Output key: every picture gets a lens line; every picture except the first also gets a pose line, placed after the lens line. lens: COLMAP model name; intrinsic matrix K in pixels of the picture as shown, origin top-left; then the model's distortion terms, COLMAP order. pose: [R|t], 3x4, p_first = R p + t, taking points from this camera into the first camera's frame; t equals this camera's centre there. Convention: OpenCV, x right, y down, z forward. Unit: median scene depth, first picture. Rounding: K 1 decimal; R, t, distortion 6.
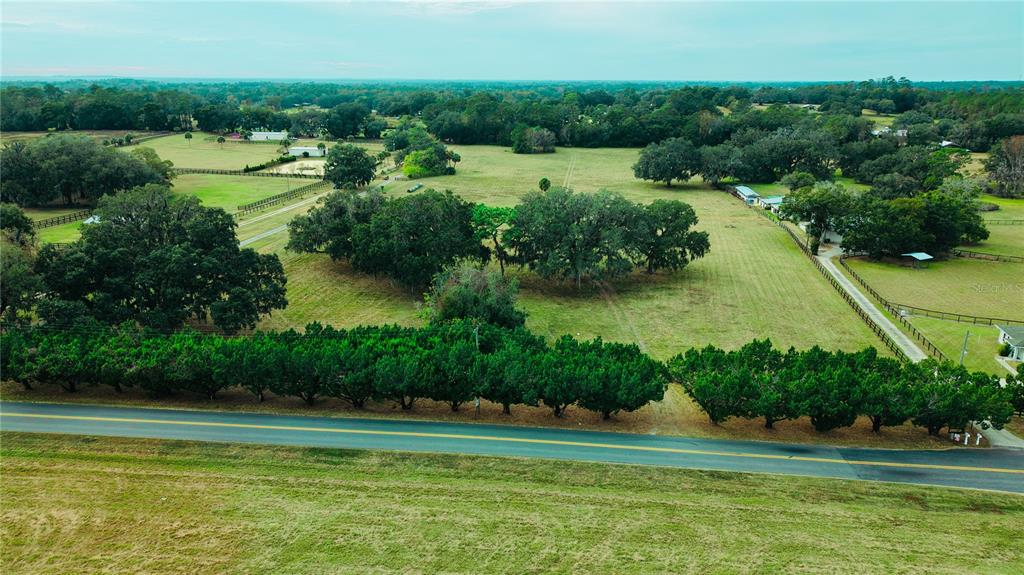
lens RADIAL K [[690.1, 0, 512.0], [0, 690.1, 287.5], [0, 0, 1]] dist [0.011546, -0.004758]
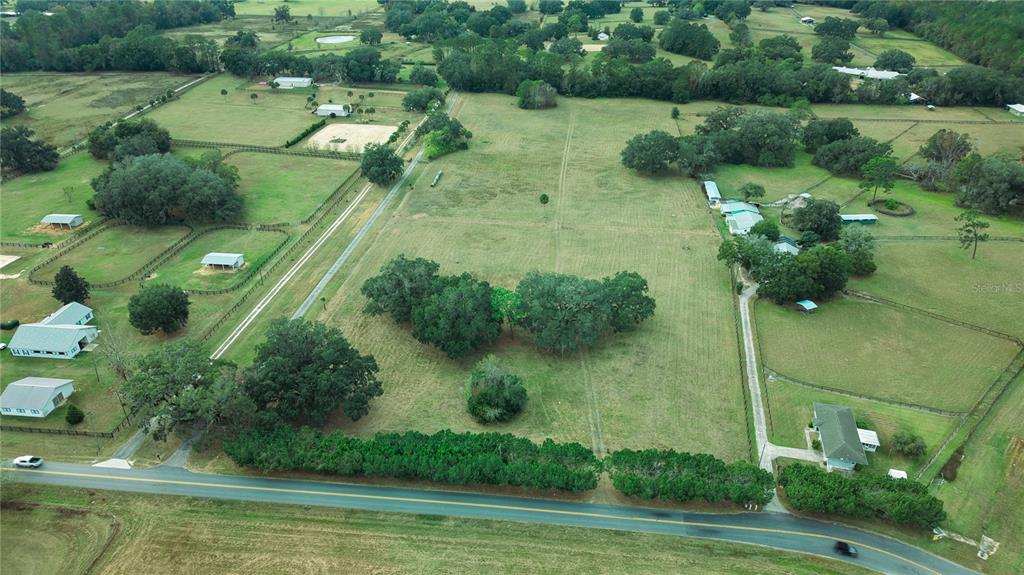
lens RADIAL K [[690.1, 0, 512.0], [0, 690.1, 287.5], [0, 0, 1]] dist [0.011546, -0.004758]
pose [[0.999982, 0.003104, -0.005077, -0.011601], [-0.002010, 0.979230, 0.202744, -0.776602], [0.005601, -0.202730, 0.979219, -0.786541]]
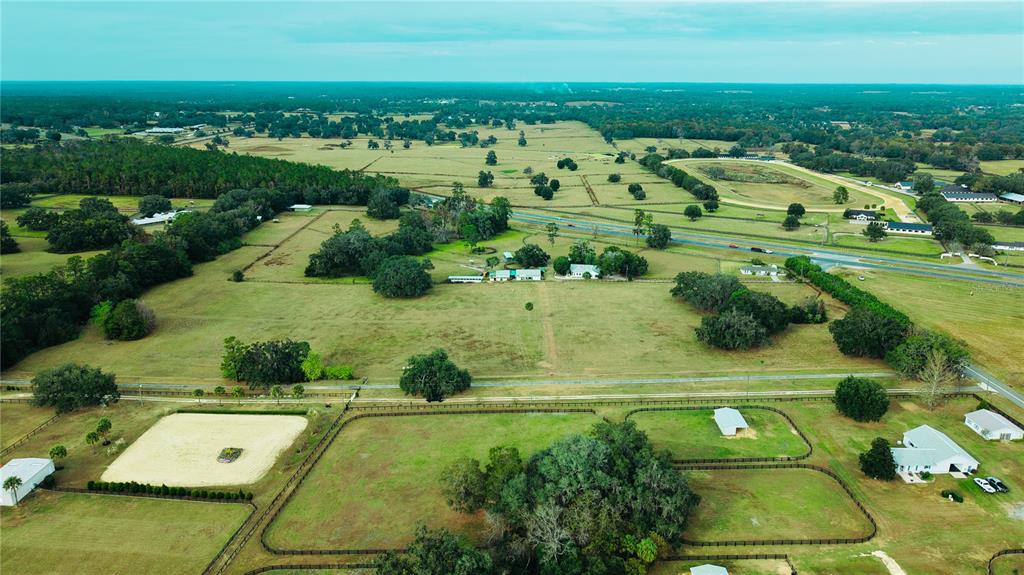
lens RADIAL K [[690.1, 0, 512.0], [0, 690.1, 287.5], [0, 0, 1]] dist [0.011546, -0.004758]
pose [[-0.086252, -0.297317, 0.950875, -3.928895], [0.296156, 0.903636, 0.309410, -1.963106], [-0.951237, 0.308294, 0.010112, 3.020283]]
